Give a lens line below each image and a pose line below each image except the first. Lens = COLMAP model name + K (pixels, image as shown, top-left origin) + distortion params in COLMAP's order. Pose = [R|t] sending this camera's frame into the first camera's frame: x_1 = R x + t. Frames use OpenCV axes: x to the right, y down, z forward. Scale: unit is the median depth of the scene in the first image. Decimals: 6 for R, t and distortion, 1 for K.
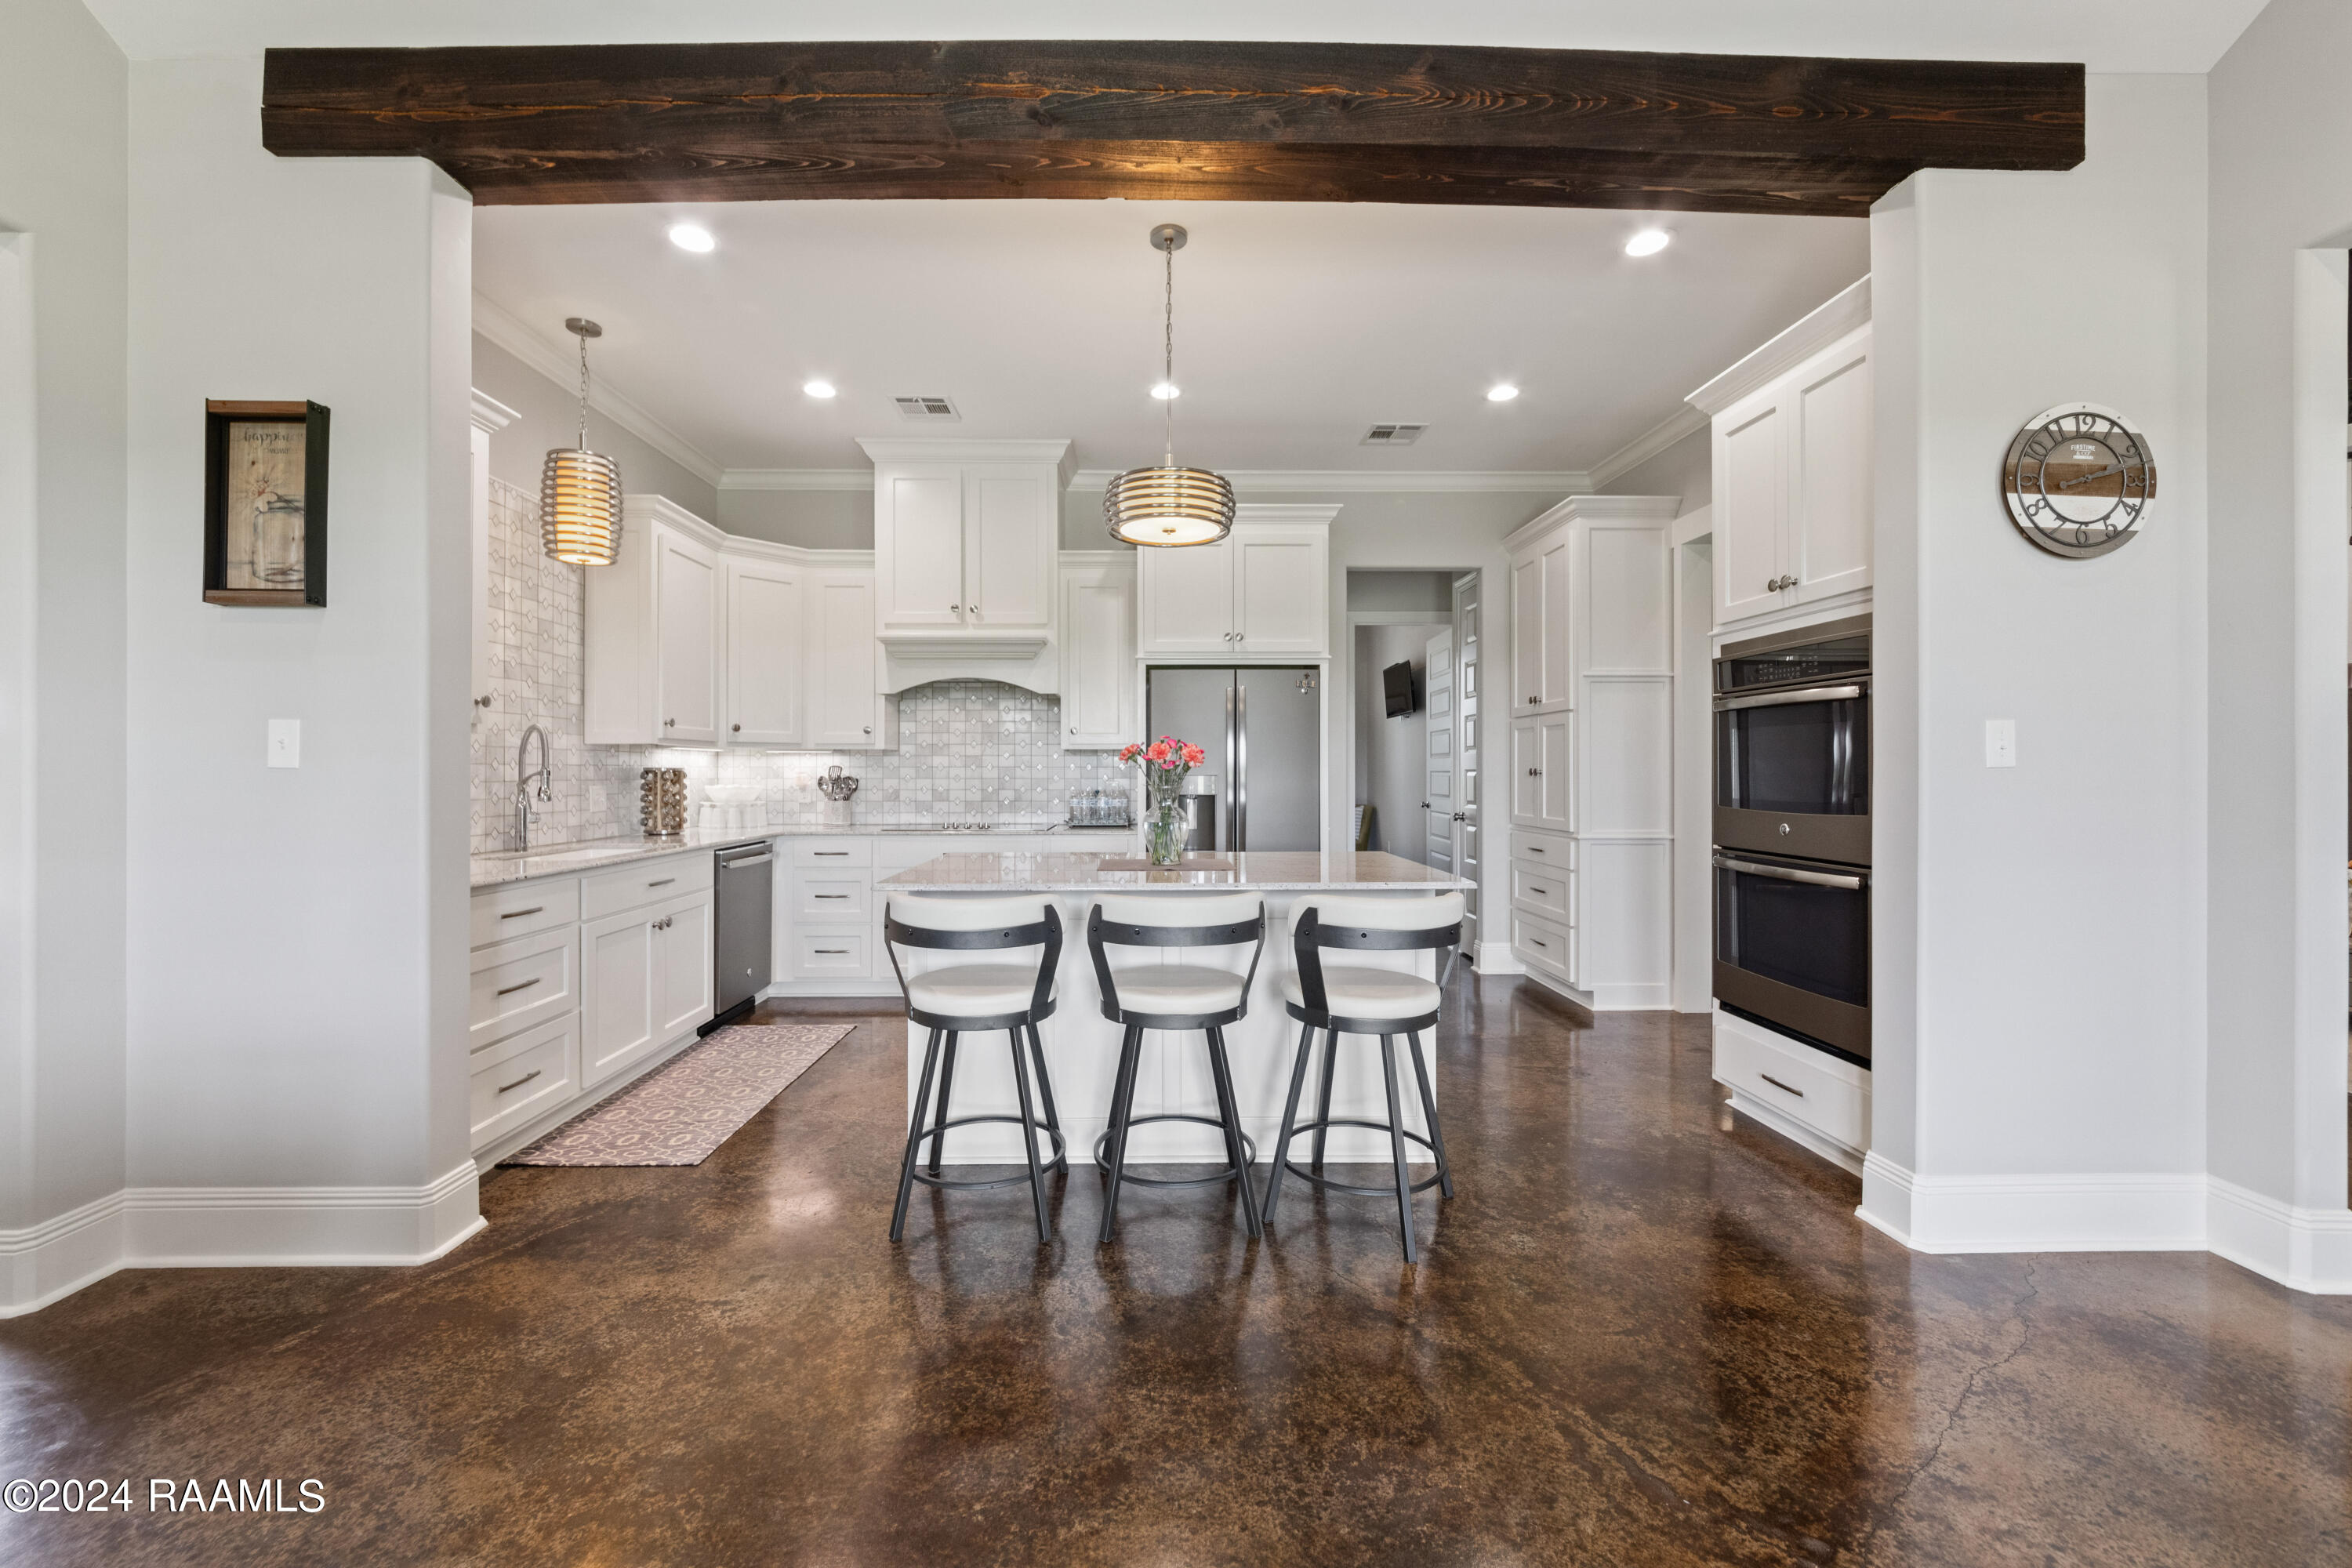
lens RADIAL K [[903.9, 0, 1150.4], [0, 903.9, 770.1], [0, 0, 1]] dist [0.000282, 0.000065]
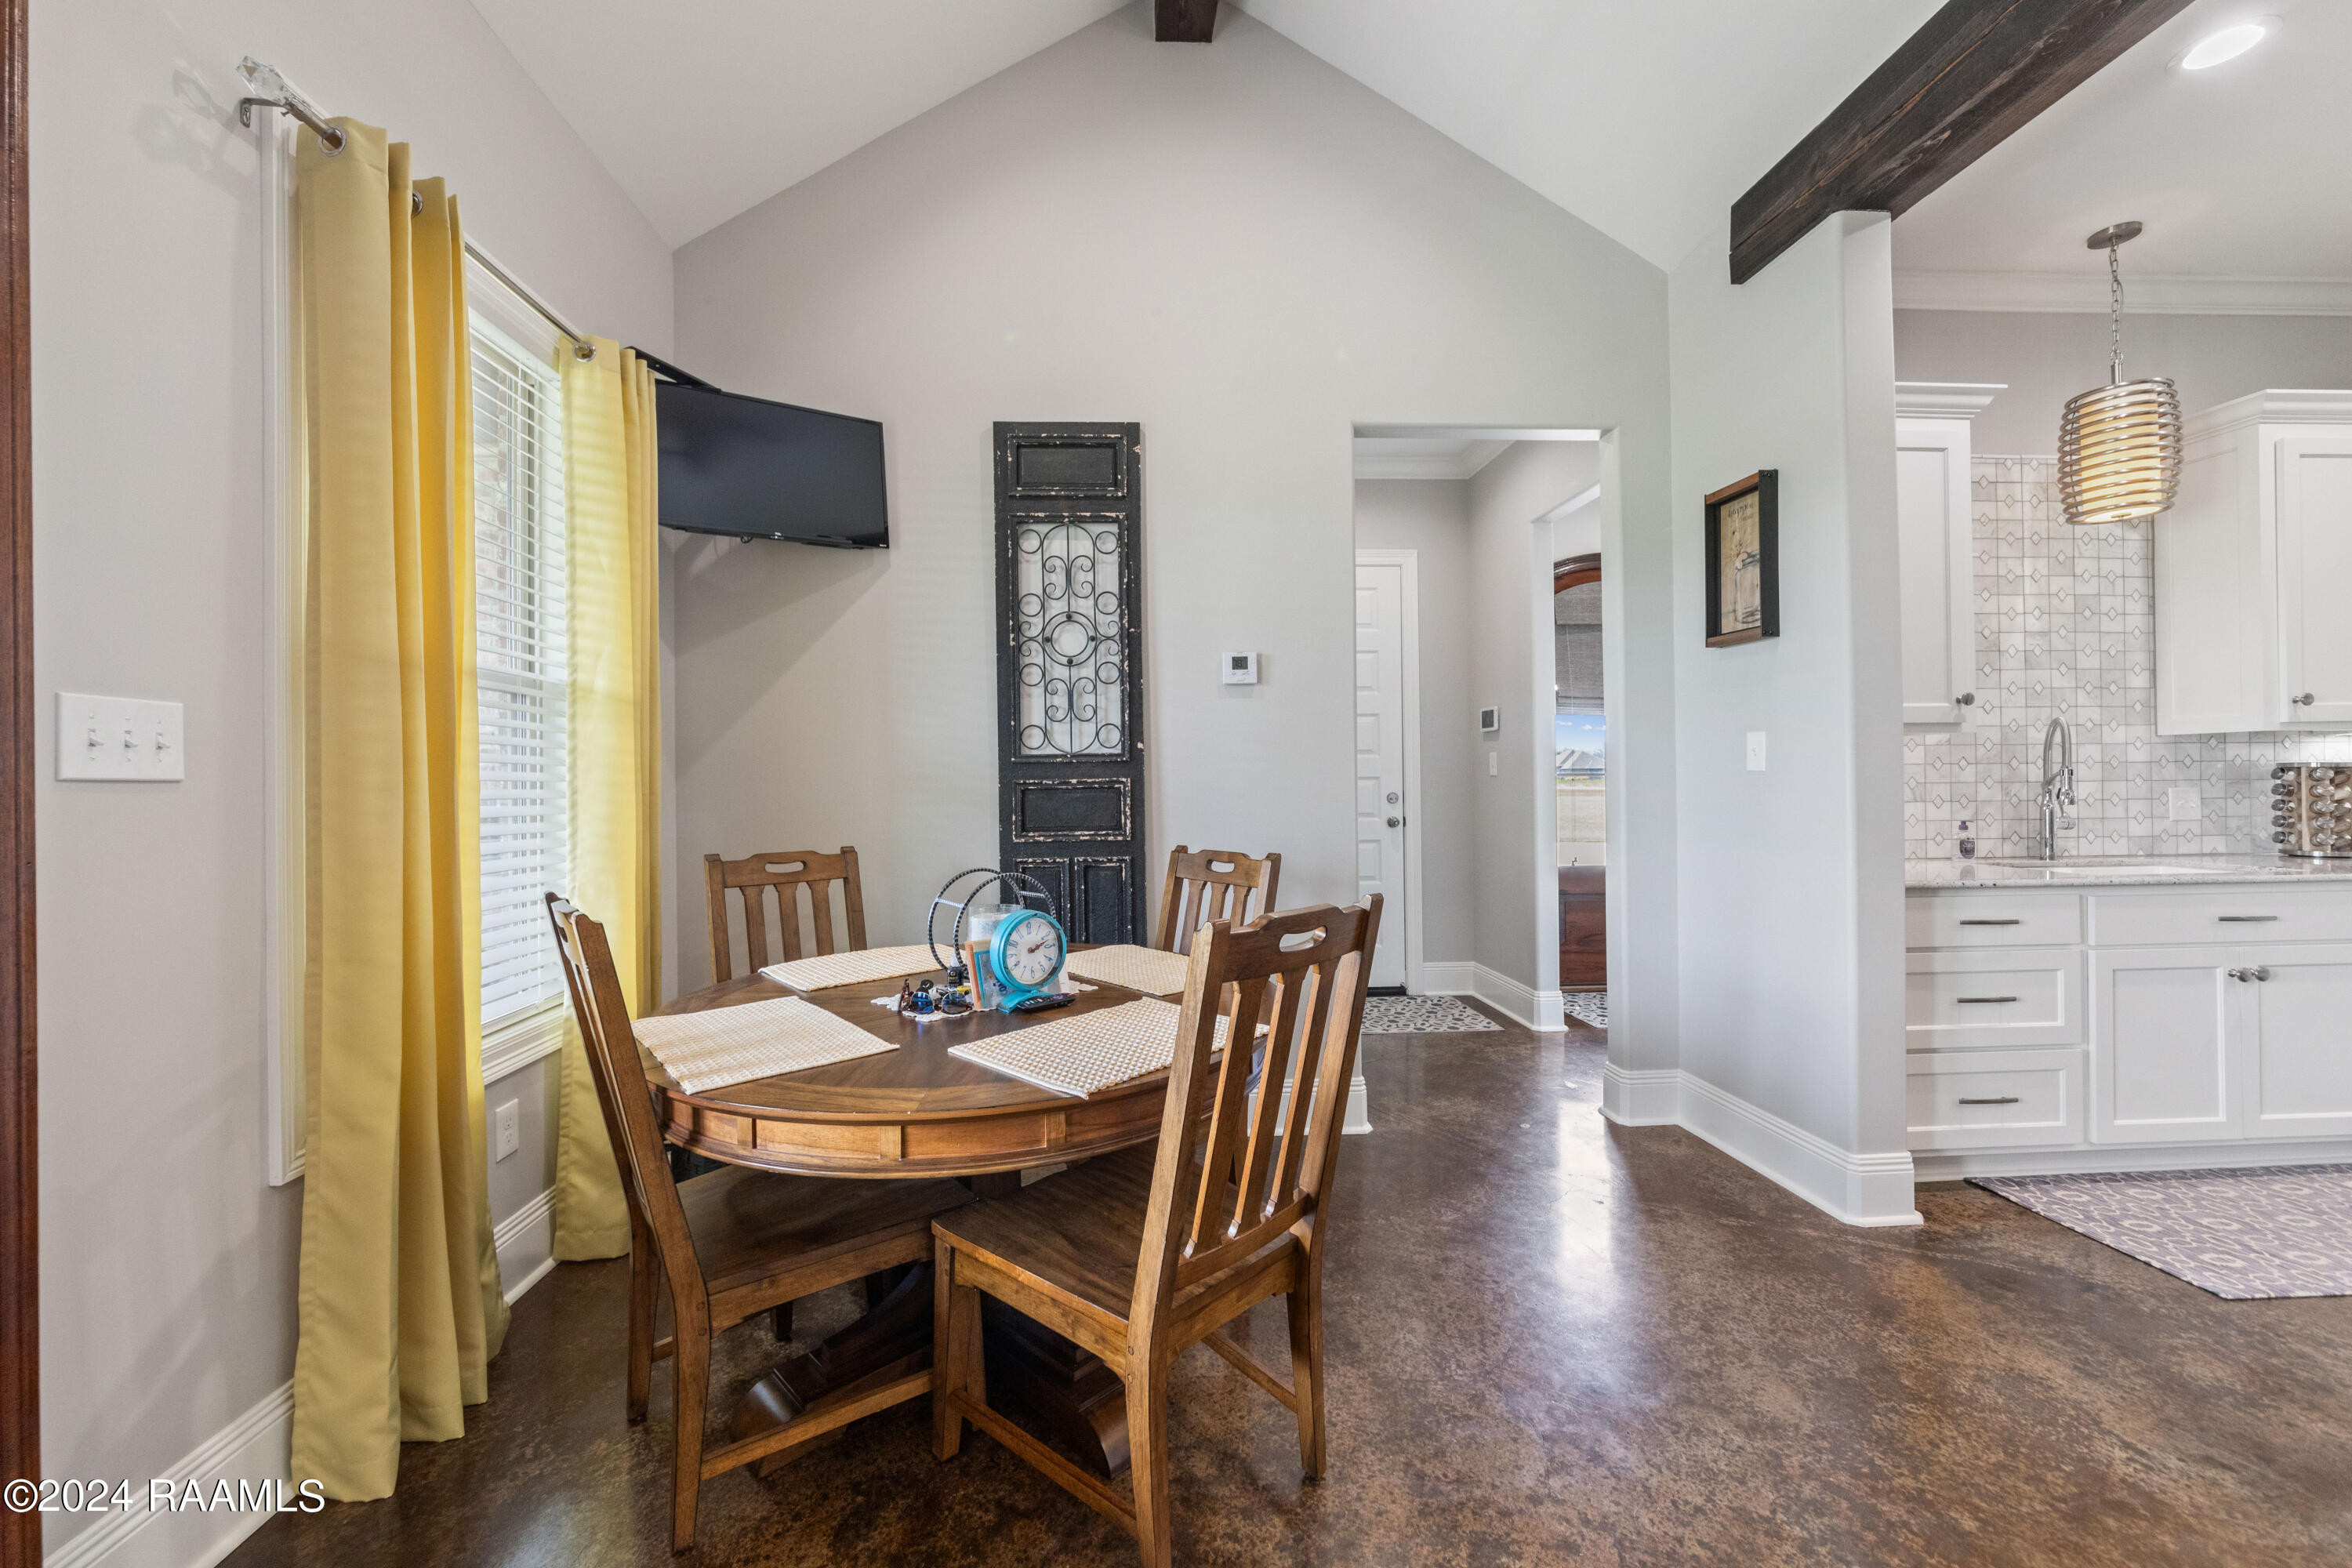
lens RADIAL K [[903.9, 0, 1156.9], [0, 903.9, 775.3], [0, 0, 1]] dist [0.000282, 0.000065]
pose [[0.057788, -0.006949, -0.998305, 0.194615], [0.012056, 0.999908, -0.006262, 0.001378], [0.998256, -0.011674, 0.057867, 0.087857]]
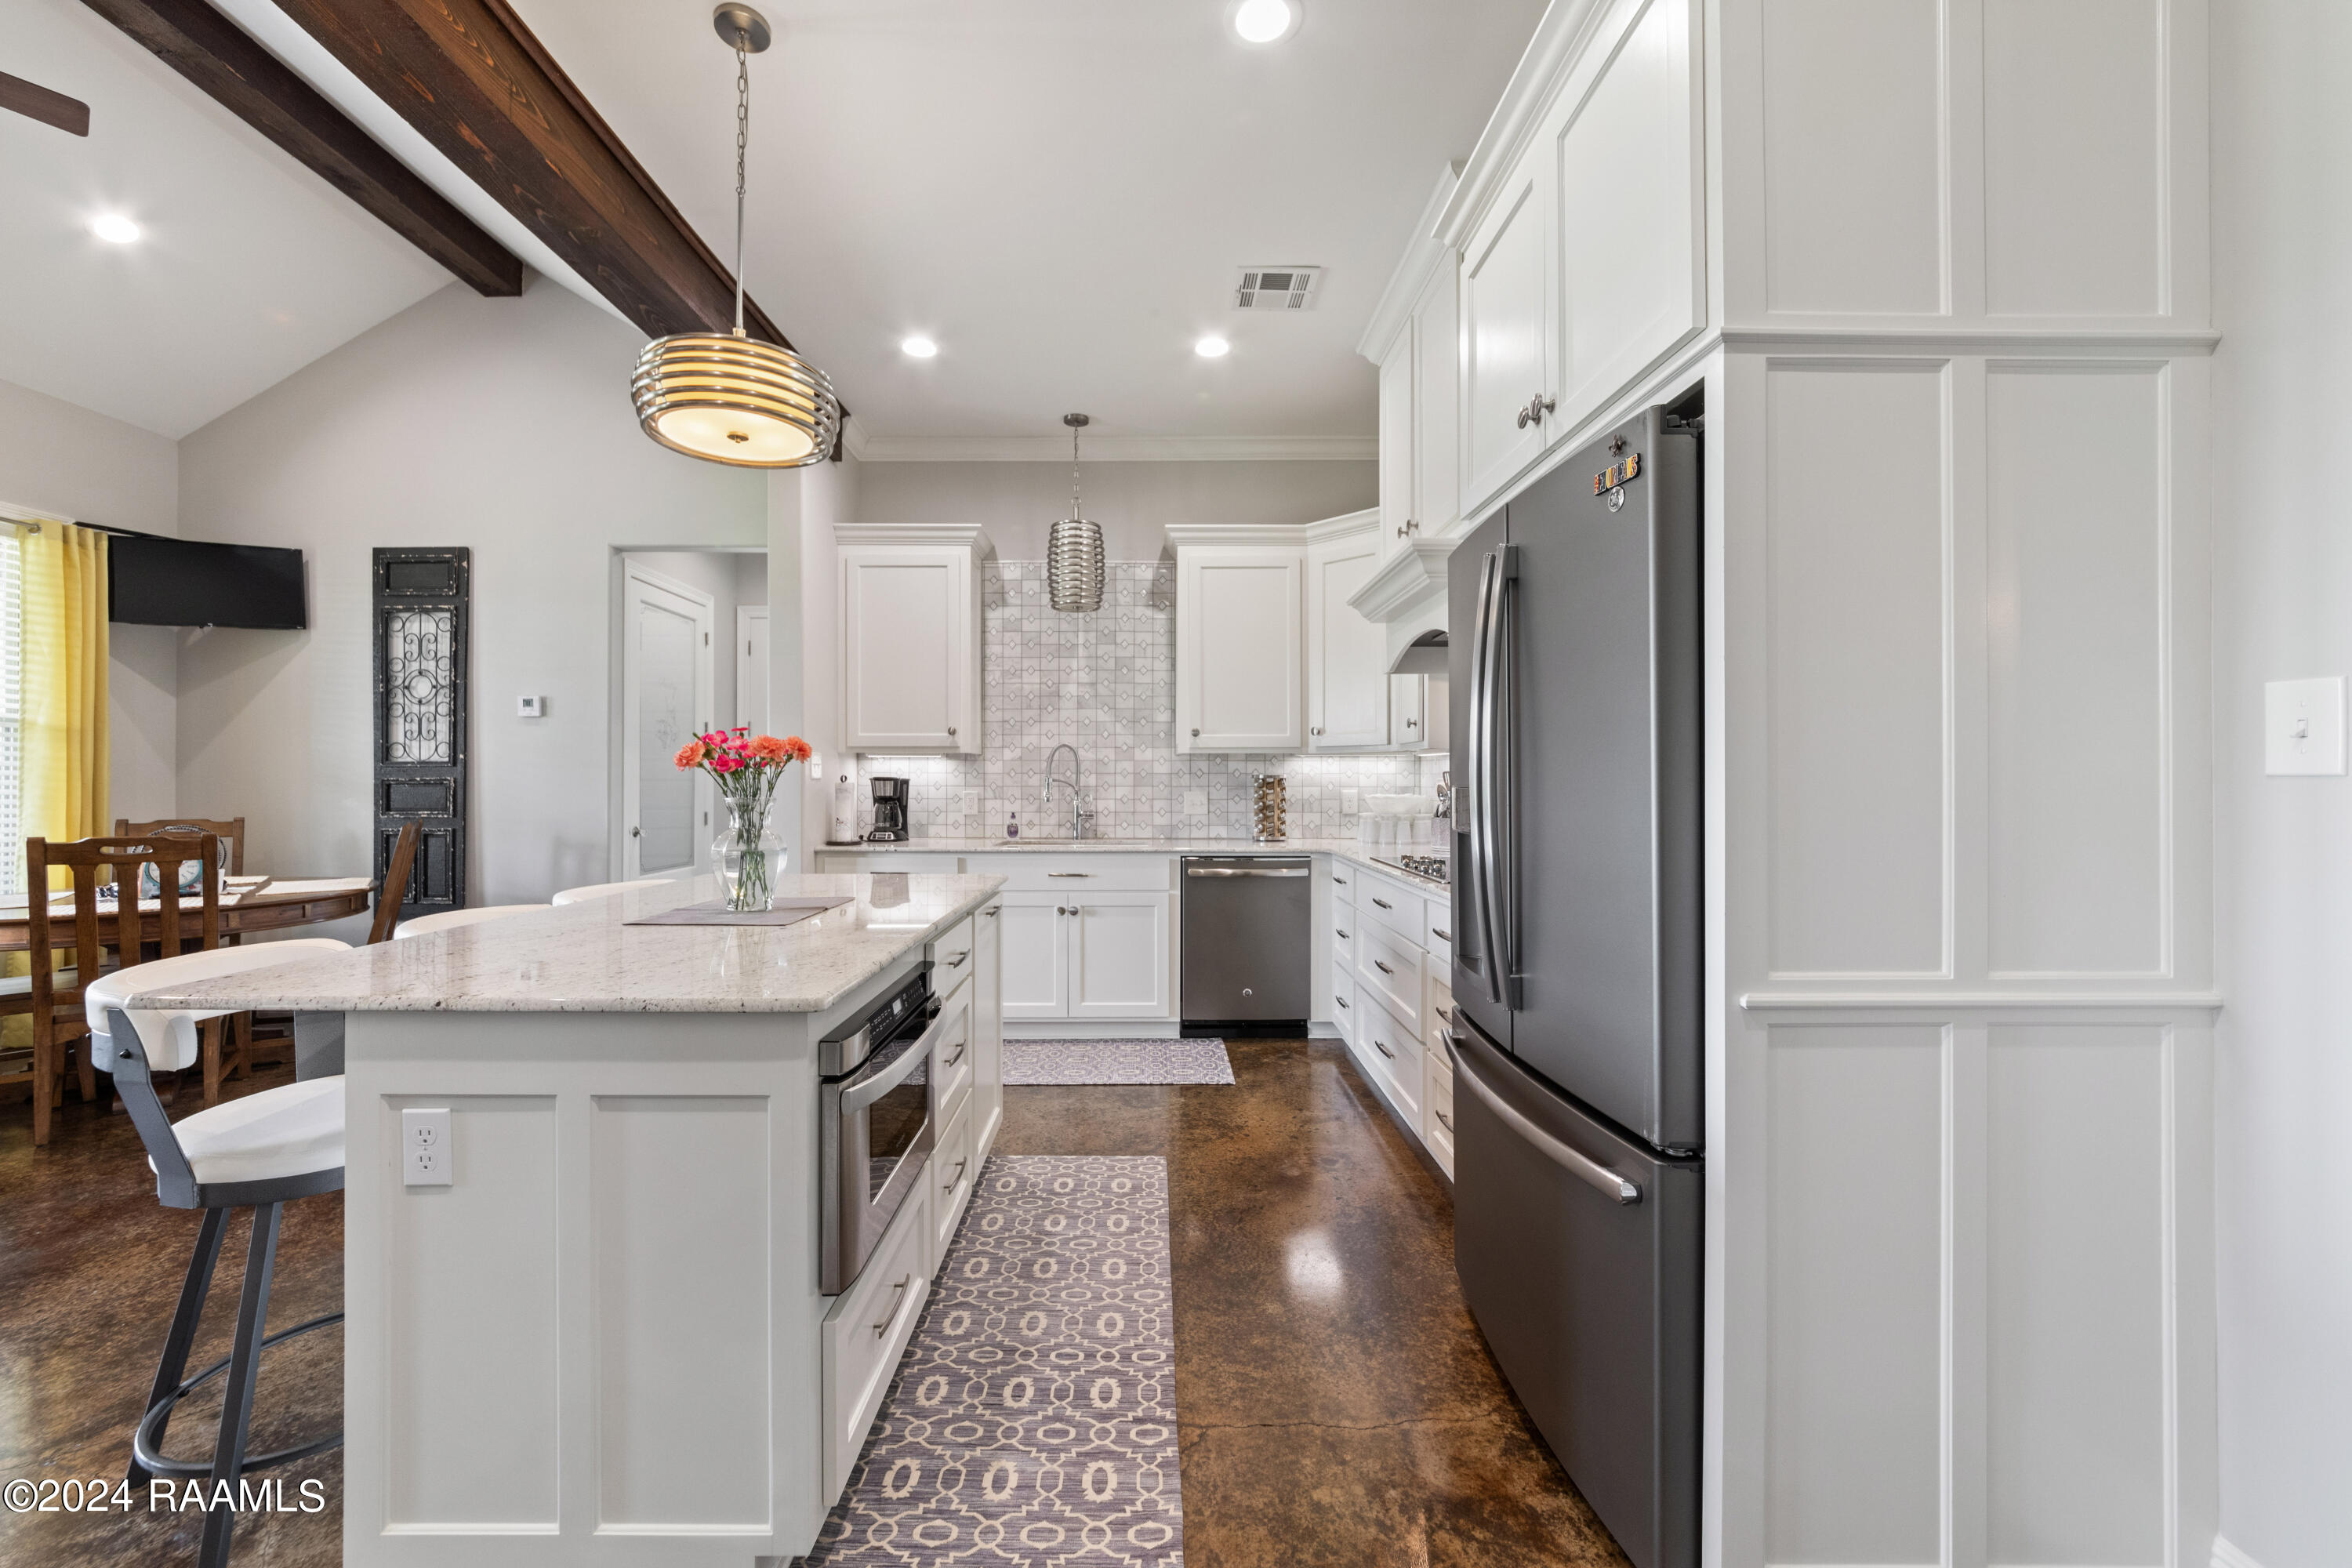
lens RADIAL K [[903.9, 0, 1160.2], [0, 903.9, 779.4], [0, 0, 1]] dist [0.000282, 0.000065]
pose [[-0.003564, -0.004932, -0.999981, 0.802202], [0.001459, 0.999987, -0.004937, 0.011959], [0.999993, -0.001476, -0.003557, 1.474613]]
